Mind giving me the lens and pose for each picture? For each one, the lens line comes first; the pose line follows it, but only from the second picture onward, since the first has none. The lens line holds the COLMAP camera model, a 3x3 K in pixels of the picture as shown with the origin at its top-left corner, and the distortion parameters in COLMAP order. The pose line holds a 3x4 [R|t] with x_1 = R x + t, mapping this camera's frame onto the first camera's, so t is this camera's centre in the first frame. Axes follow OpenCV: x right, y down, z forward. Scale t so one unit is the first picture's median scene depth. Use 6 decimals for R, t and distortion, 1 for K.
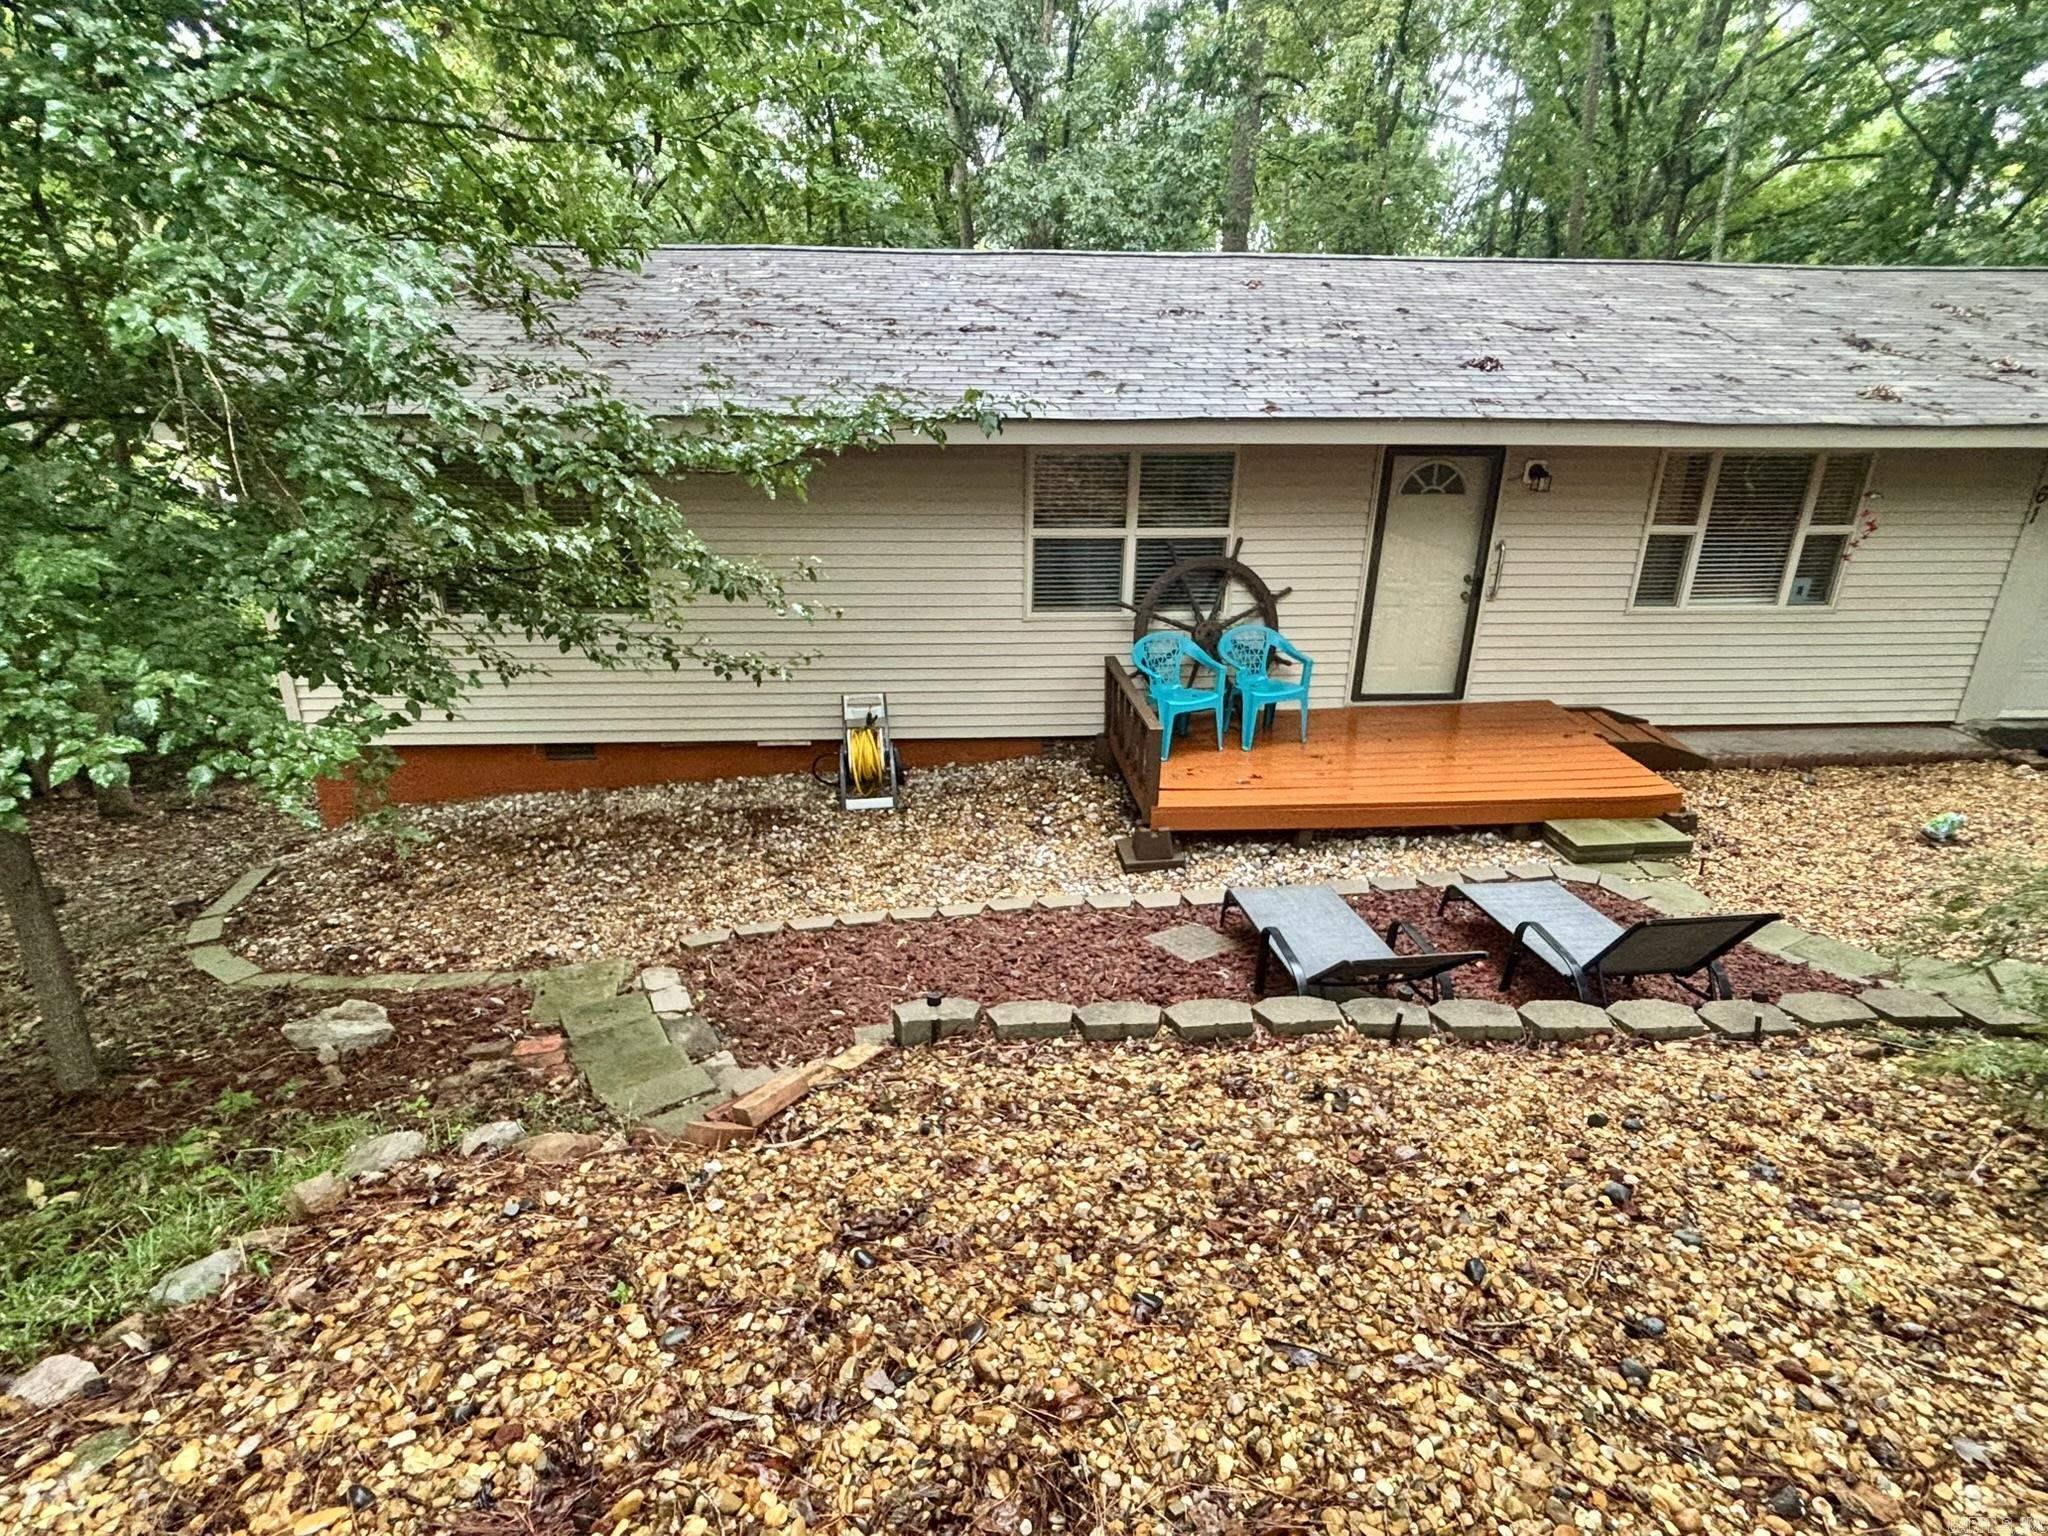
lens RADIAL K [[1076.2, 0, 1022.3], [0, 1076.2, 758.8], [0, 0, 1]] dist [-0.002669, -0.000679]
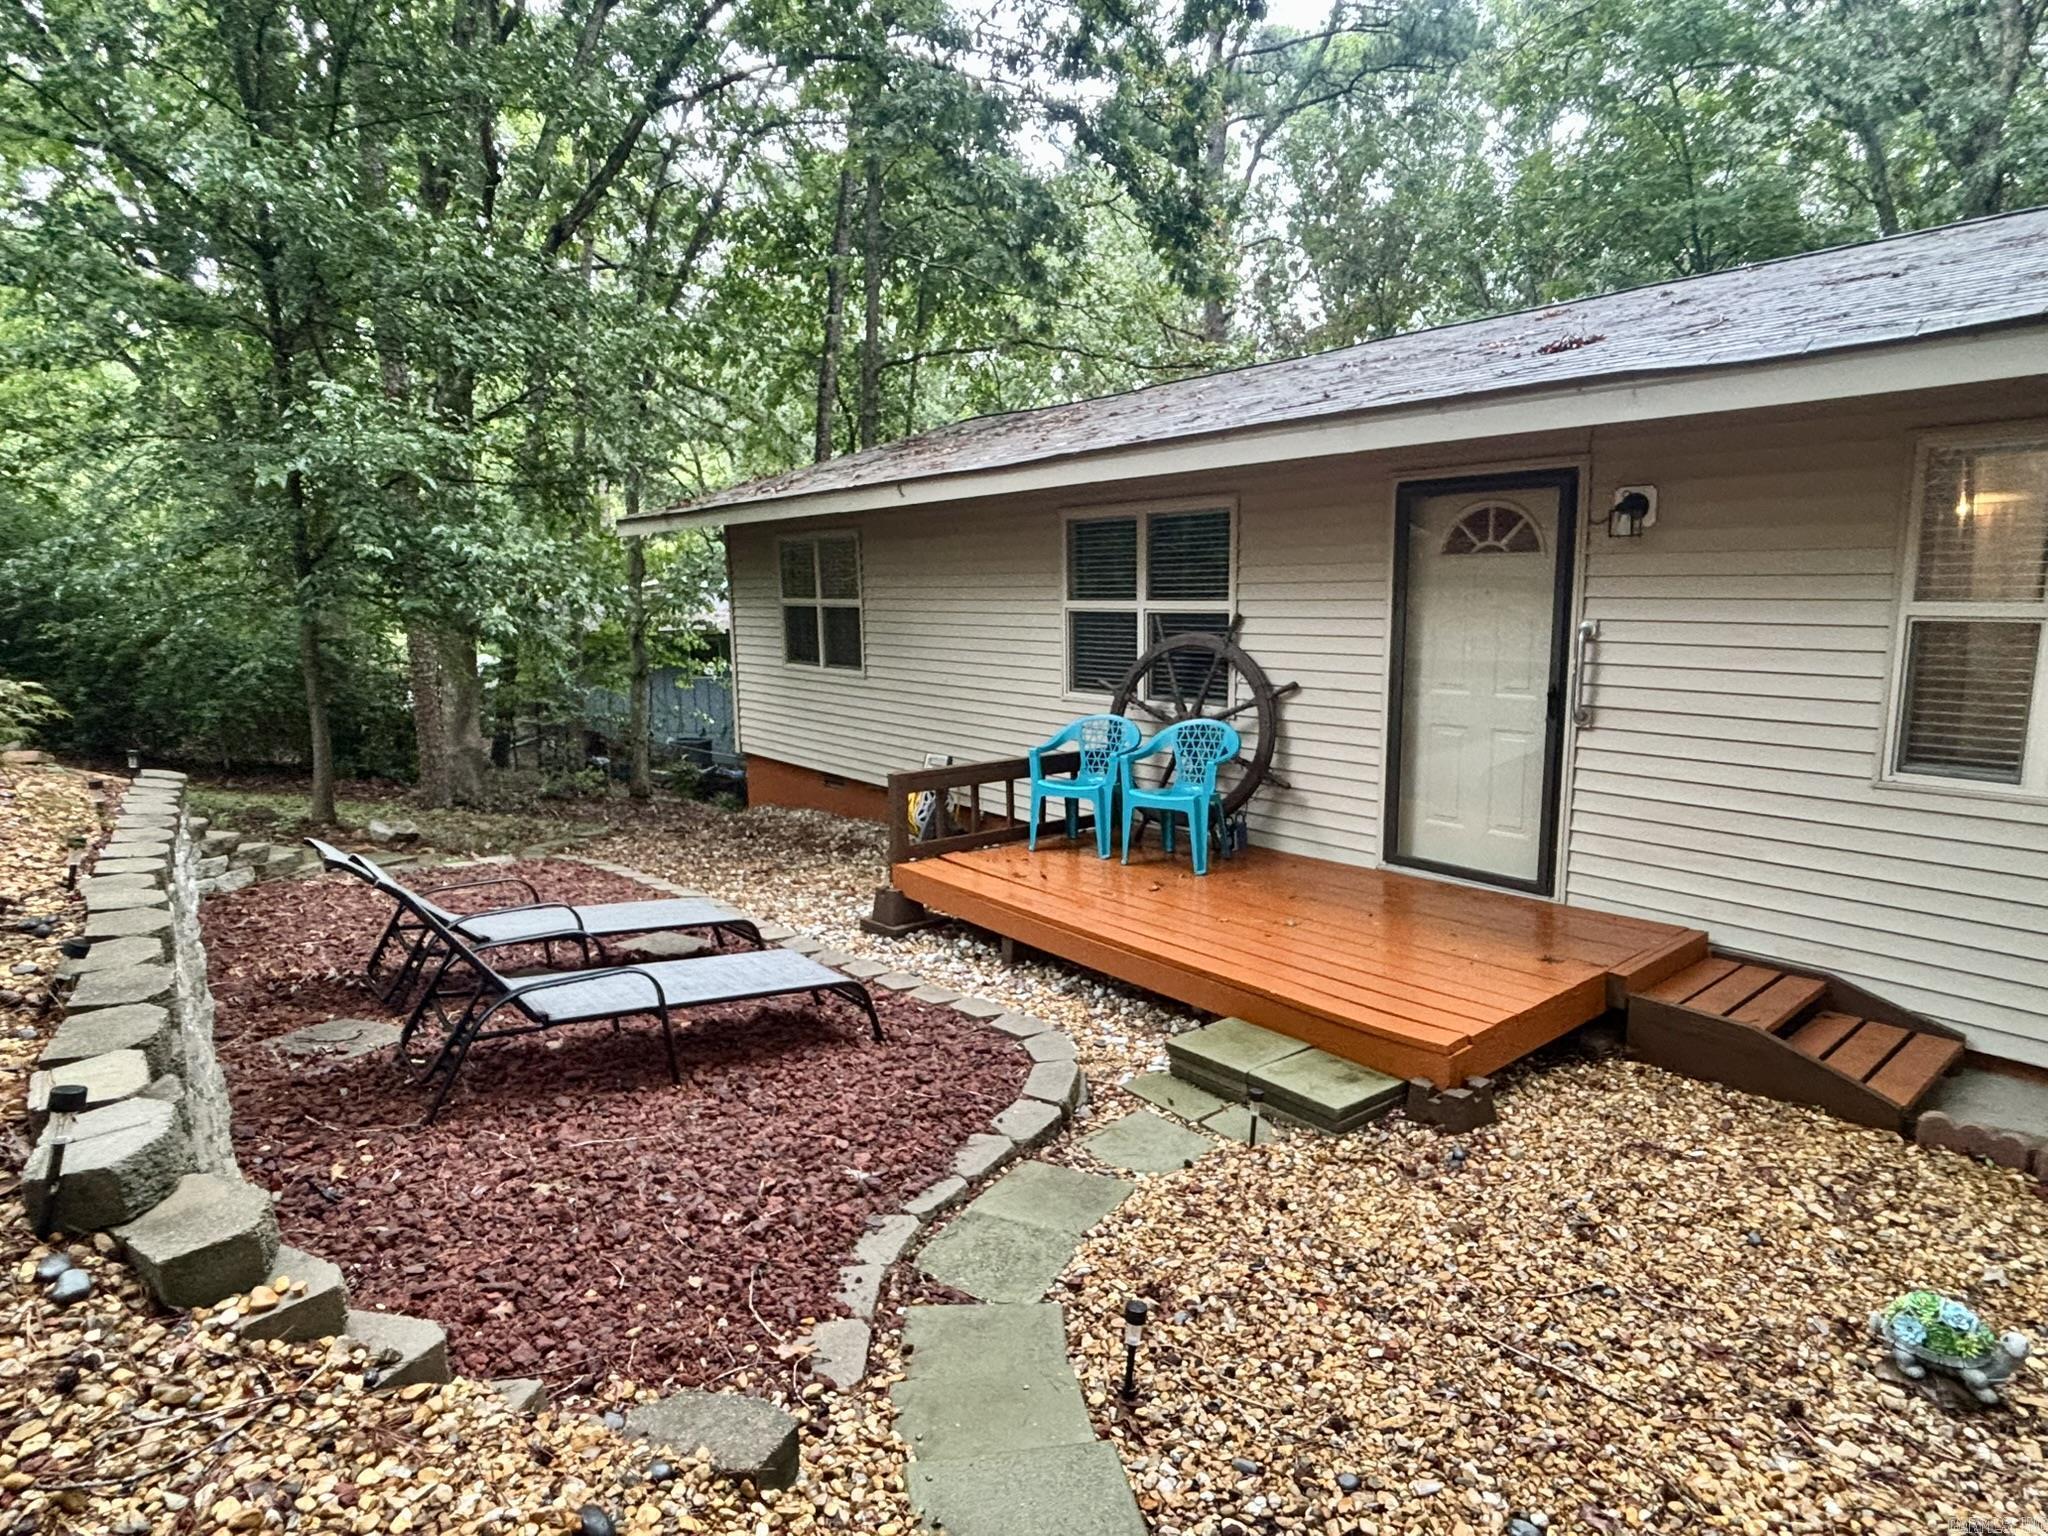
lens RADIAL K [[1128.5, 0, 1024.0], [0, 1128.5, 768.0], [0, 0, 1]] dist [0.003981, -0.000335]
pose [[0.577133, 0.117861, -0.808101, 0.780550], [-0.279358, 0.958327, -0.059741, -0.005317], [0.767383, 0.260228, 0.586007, 0.425068]]
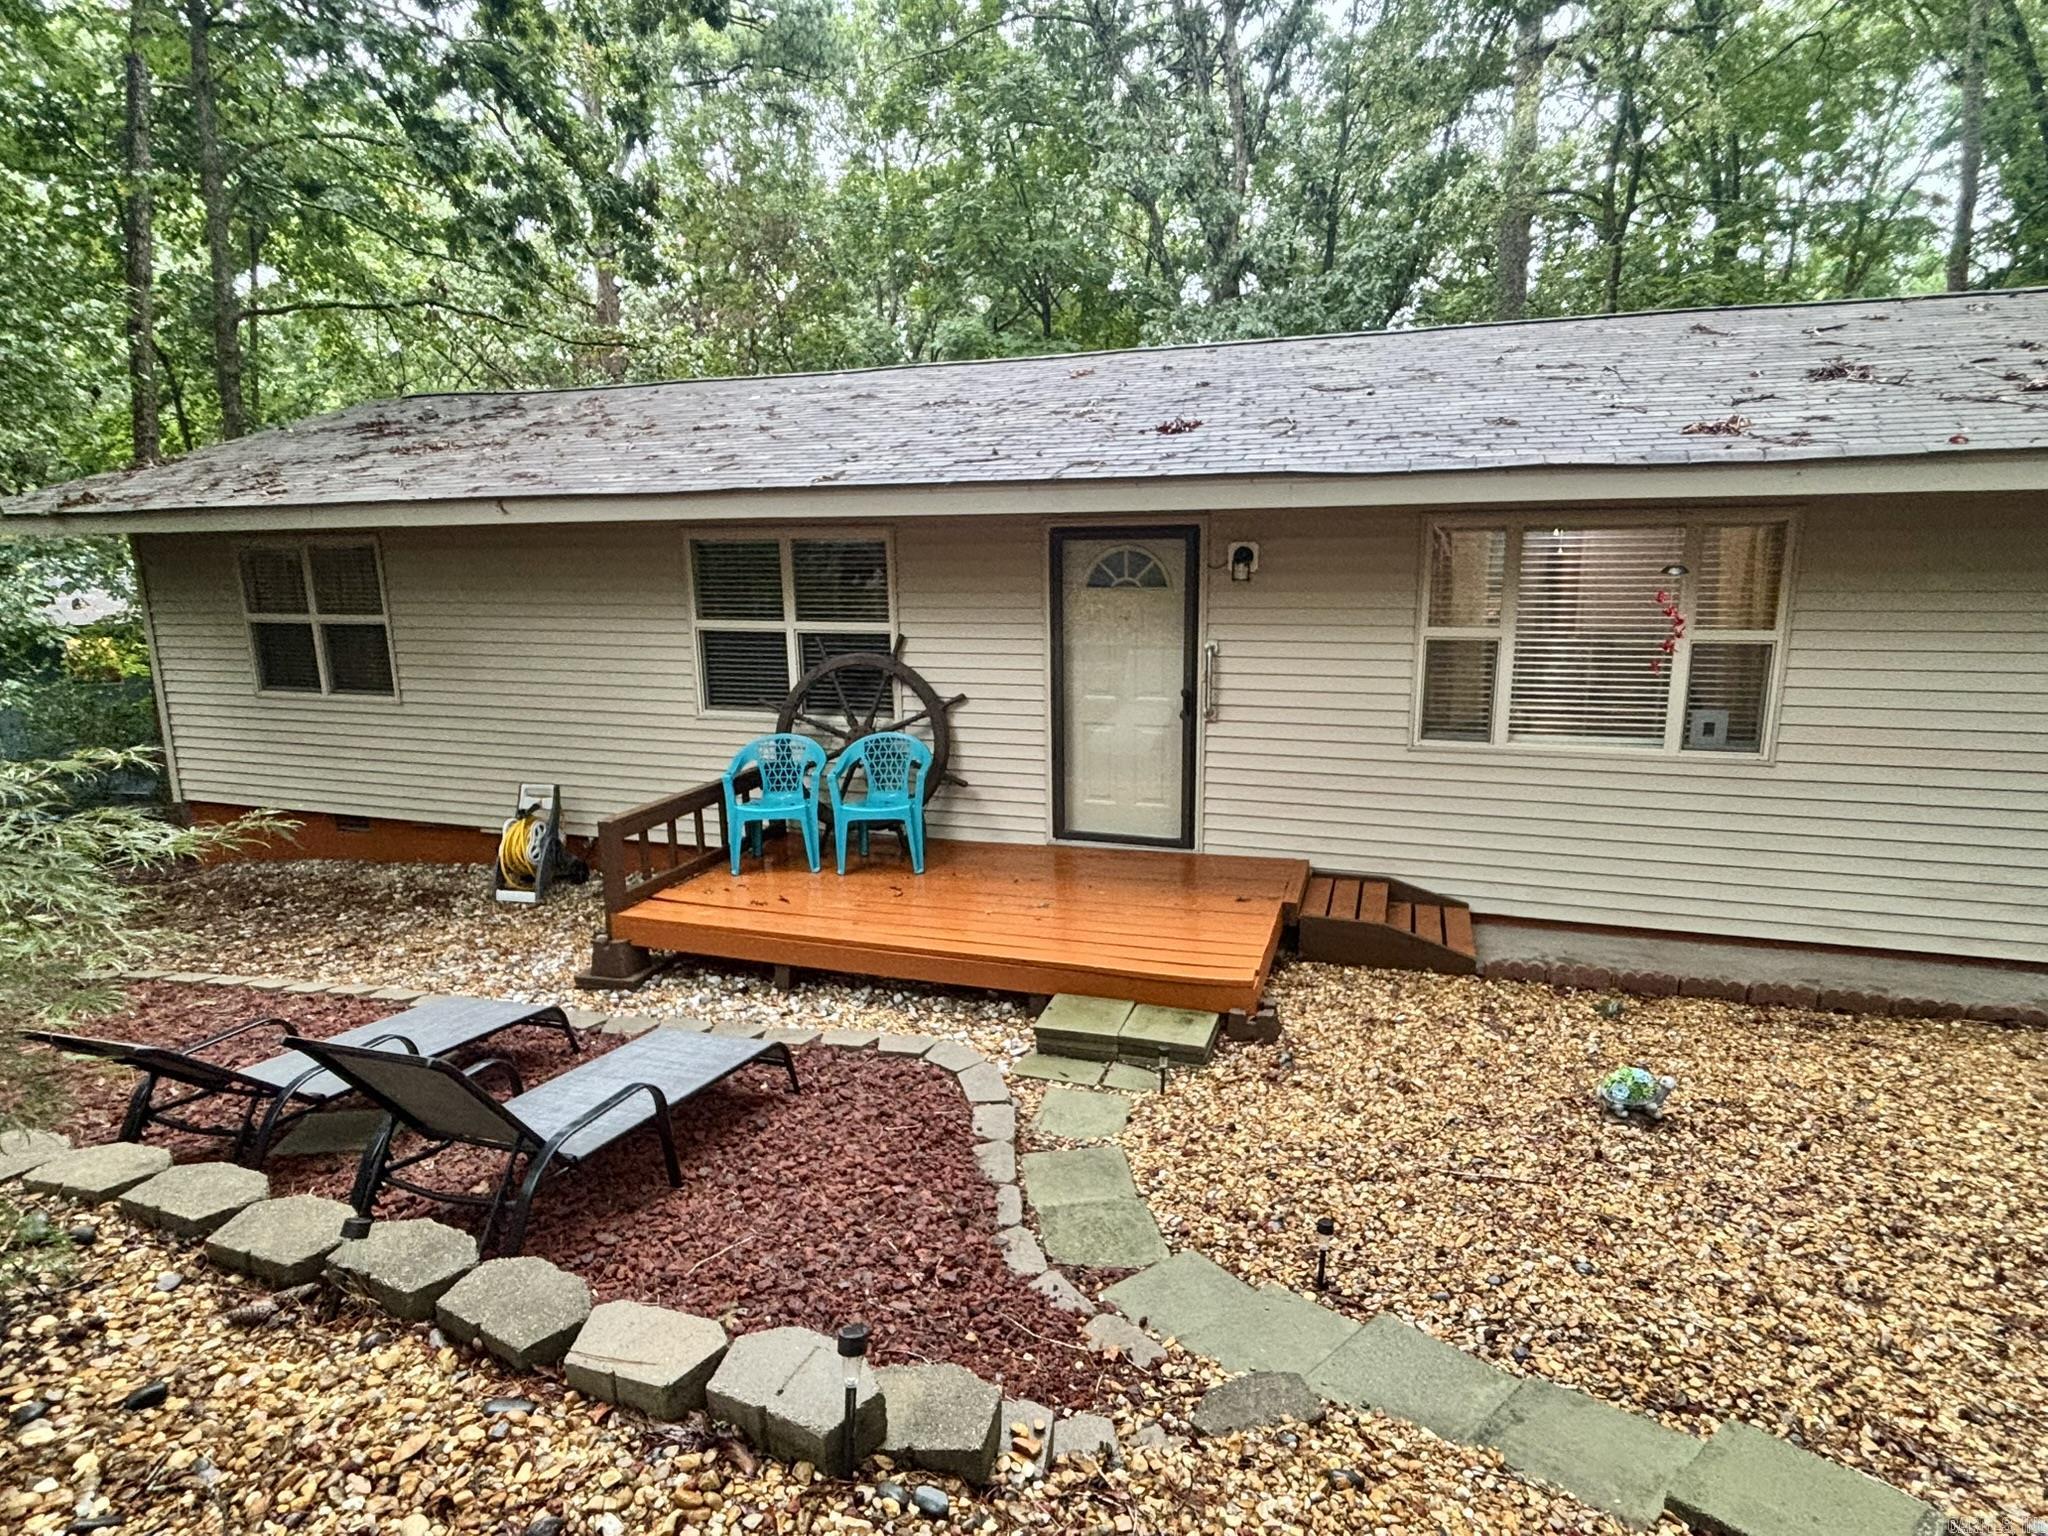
lens RADIAL K [[1098.9, 0, 1024.0], [0, 1098.9, 768.0], [0, 0, 1]] dist [0.065905, -0.074164]
pose [[0.923903, 0.059056, -0.378042, 0.630827], [-0.116444, 0.984550, -0.130777, 0.005805], [0.364478, 0.164846, 0.916505, 0.235730]]
